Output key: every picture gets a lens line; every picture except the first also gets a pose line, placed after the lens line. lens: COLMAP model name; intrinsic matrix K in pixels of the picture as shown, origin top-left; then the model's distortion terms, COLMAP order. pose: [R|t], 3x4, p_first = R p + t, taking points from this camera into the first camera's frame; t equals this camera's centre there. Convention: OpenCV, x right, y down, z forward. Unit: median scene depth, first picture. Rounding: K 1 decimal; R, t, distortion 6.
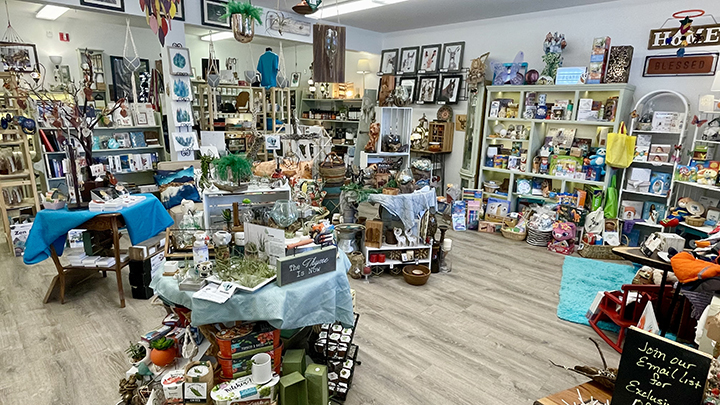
lens RADIAL K [[403.0, 0, 360.0], [0, 403.0, 202.5], [0, 0, 1]] dist [-0.001979, -0.000105]
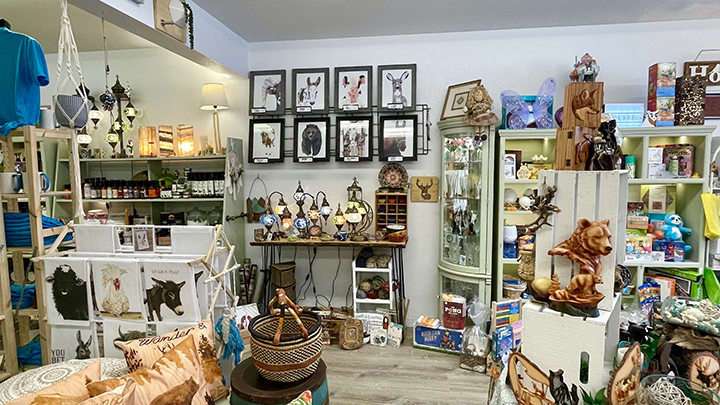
lens RADIAL K [[403.0, 0, 360.0], [0, 403.0, 202.5], [0, 0, 1]] dist [-0.001979, -0.000105]
pose [[0.794665, -0.086268, 0.600888, -0.198334], [0.168972, 0.982166, -0.082456, -0.140019], [-0.583058, 0.167058, 0.795069, 0.551069]]
